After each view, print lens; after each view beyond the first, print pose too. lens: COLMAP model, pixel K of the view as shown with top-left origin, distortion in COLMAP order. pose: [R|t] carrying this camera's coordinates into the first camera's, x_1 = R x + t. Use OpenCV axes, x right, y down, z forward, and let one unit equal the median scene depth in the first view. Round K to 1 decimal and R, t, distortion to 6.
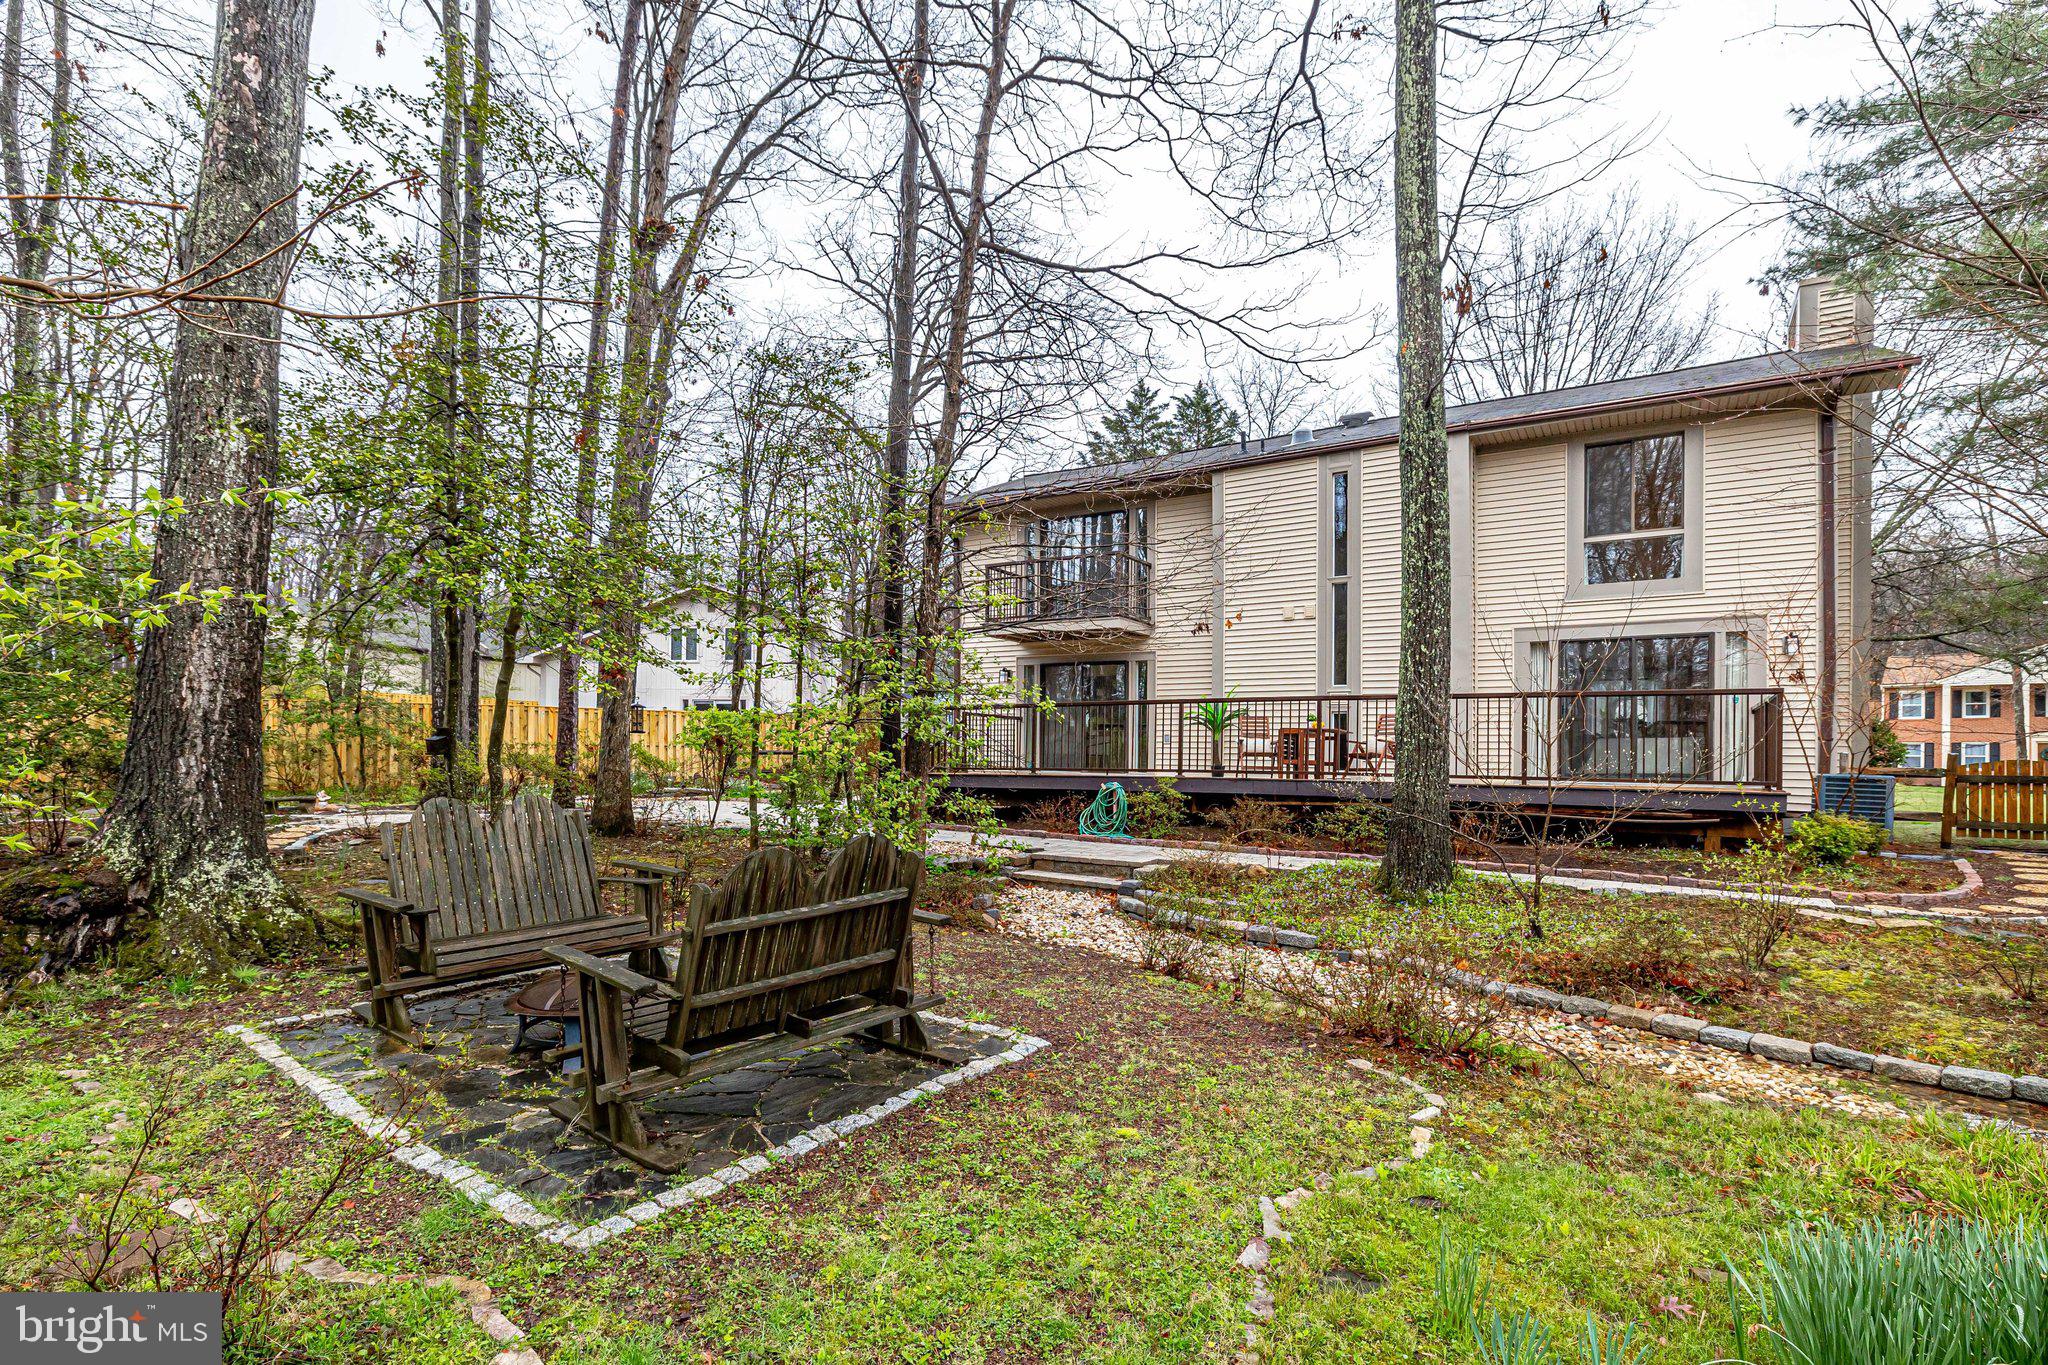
lens RADIAL K [[997.1, 0, 1024.0], [0, 997.1, 682.5], [0, 0, 1]] dist [-0.000911, -0.000078]
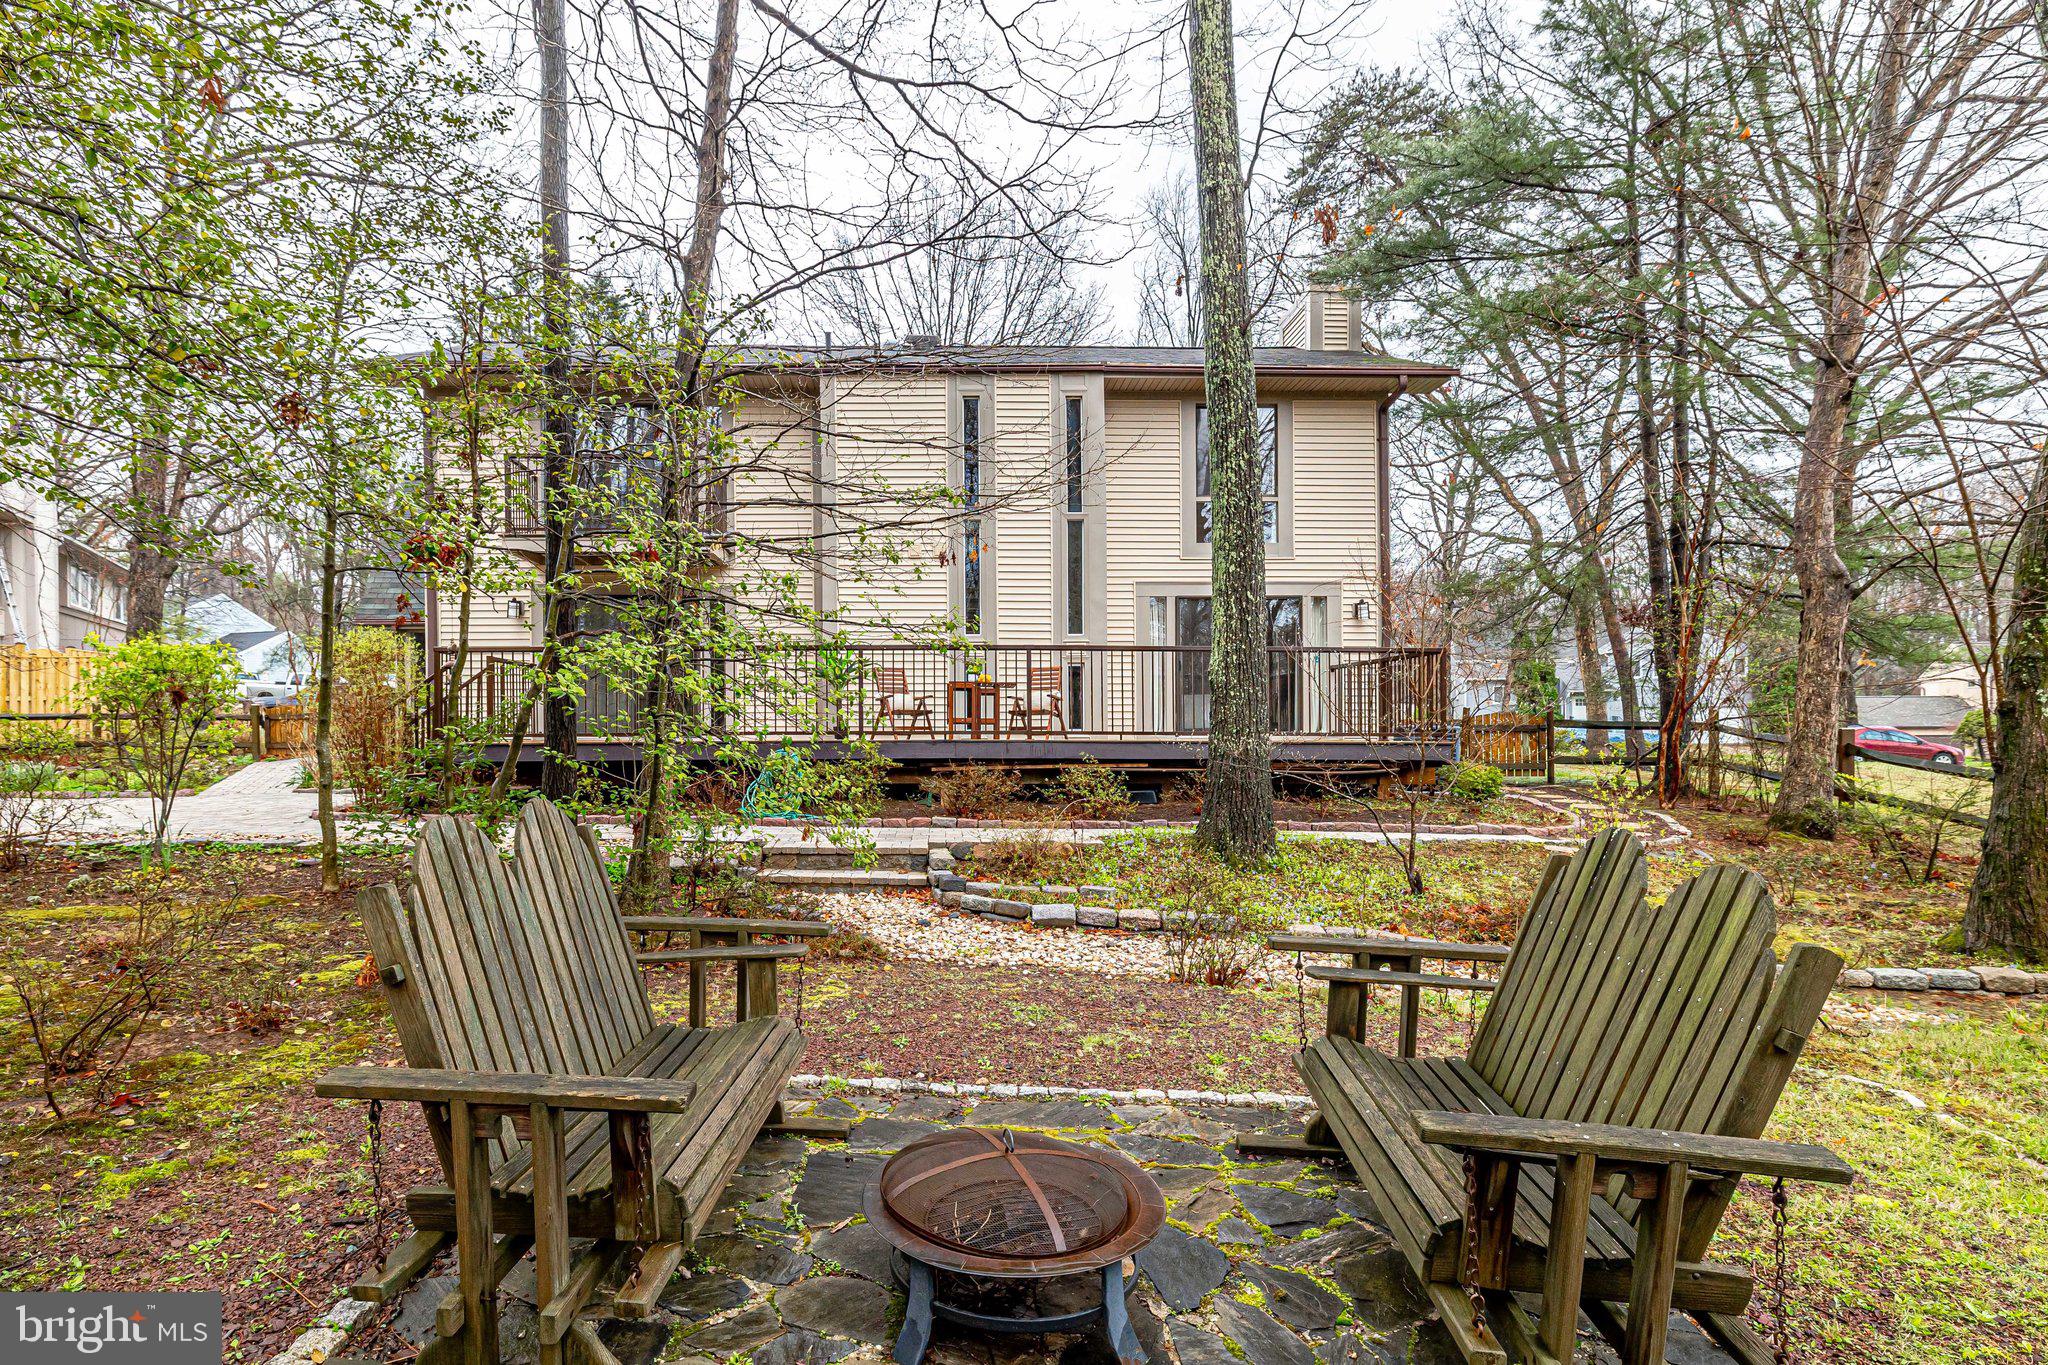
lens RADIAL K [[1096.5, 0, 1024.0], [0, 1096.5, 682.5], [0, 0, 1]] dist [-0.019527, -0.000074]
pose [[0.836087, 0.006519, 0.548558, -0.238585], [-0.031463, 0.998853, 0.036084, 0.011272], [-0.547694, -0.047429, 0.835333, 0.190125]]
